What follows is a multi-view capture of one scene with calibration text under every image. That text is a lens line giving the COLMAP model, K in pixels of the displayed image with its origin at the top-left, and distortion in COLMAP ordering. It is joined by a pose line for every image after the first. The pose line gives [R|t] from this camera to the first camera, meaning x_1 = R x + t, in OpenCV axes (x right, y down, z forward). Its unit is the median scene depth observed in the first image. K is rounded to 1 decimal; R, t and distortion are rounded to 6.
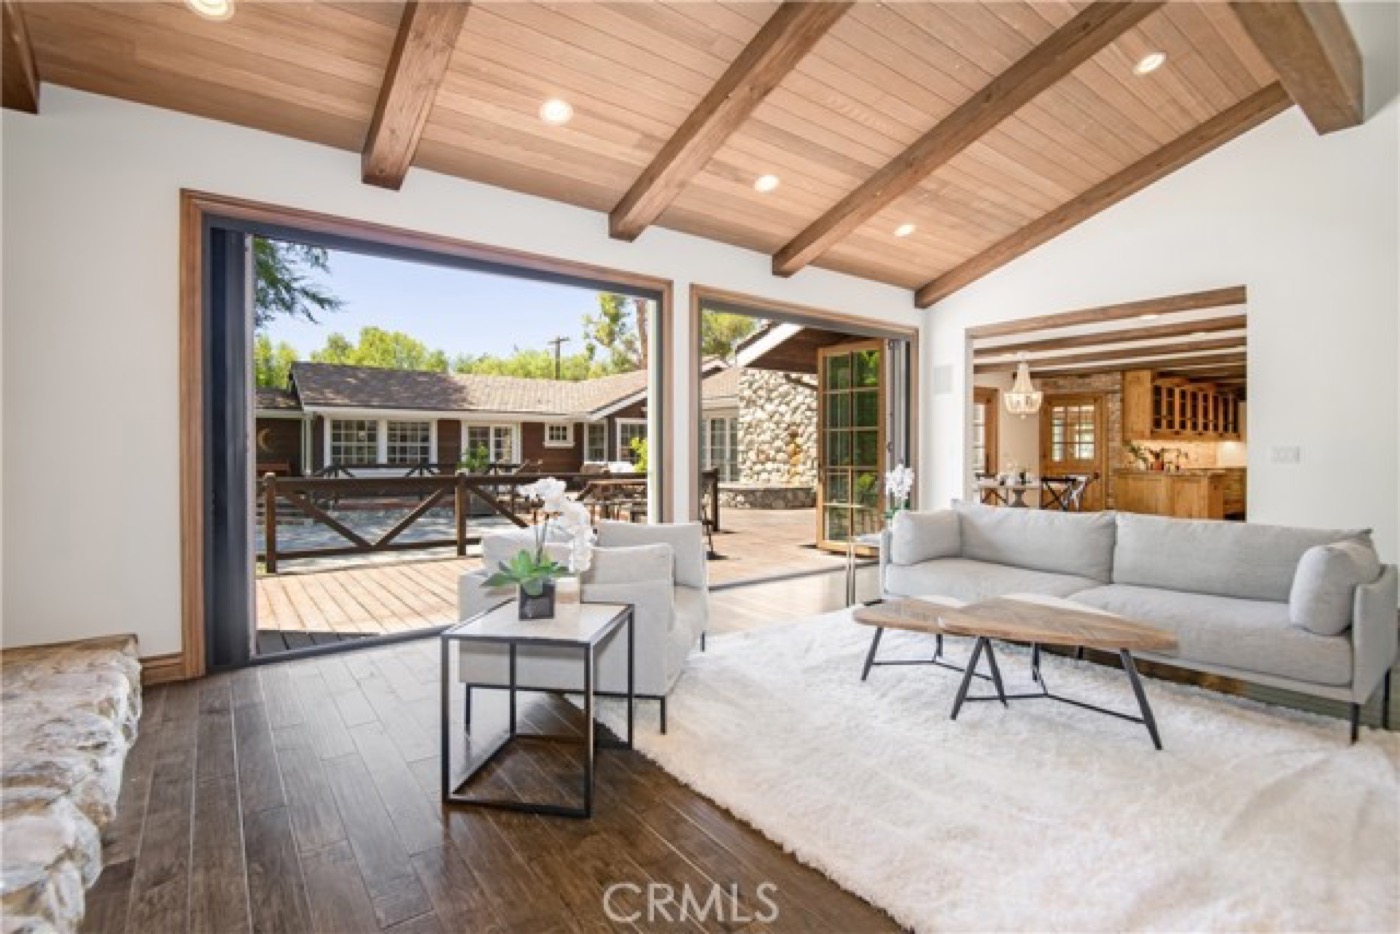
lens RADIAL K [[663.8, 0, 701.2], [0, 663.8, 462.9], [0, 0, 1]] dist [0.011371, -0.002301]
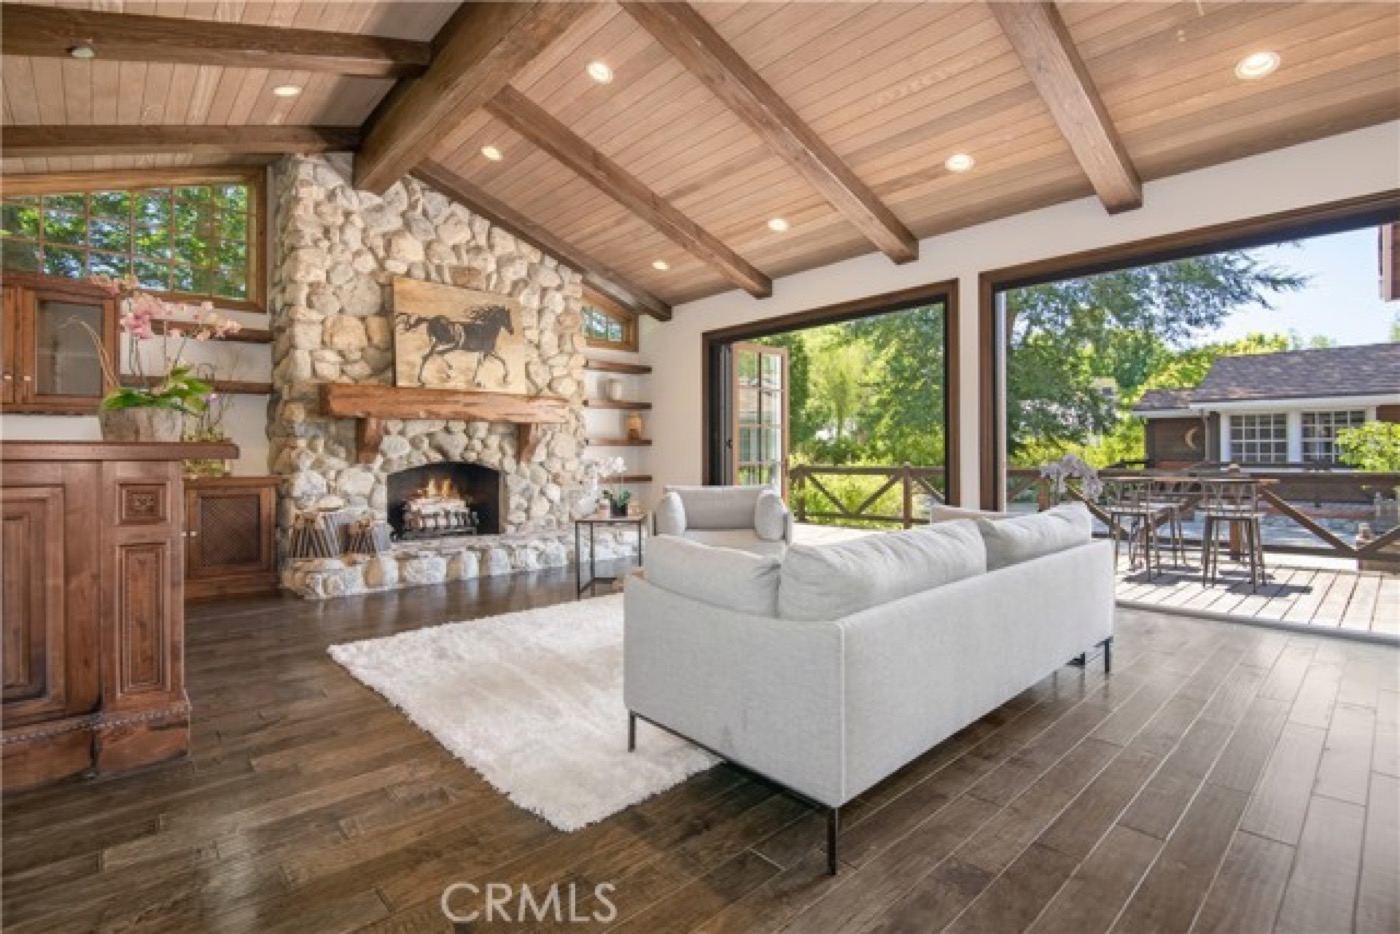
lens RADIAL K [[663.8, 0, 705.5], [0, 663.8, 456.2], [0, 0, 1]] dist [0.011371, -0.002301]
pose [[0.098716, 0.000621, -0.995115, 0.334211], [-0.011202, 0.999937, -0.000488, 0.001521], [0.995053, 0.011195, 0.098717, 0.183861]]
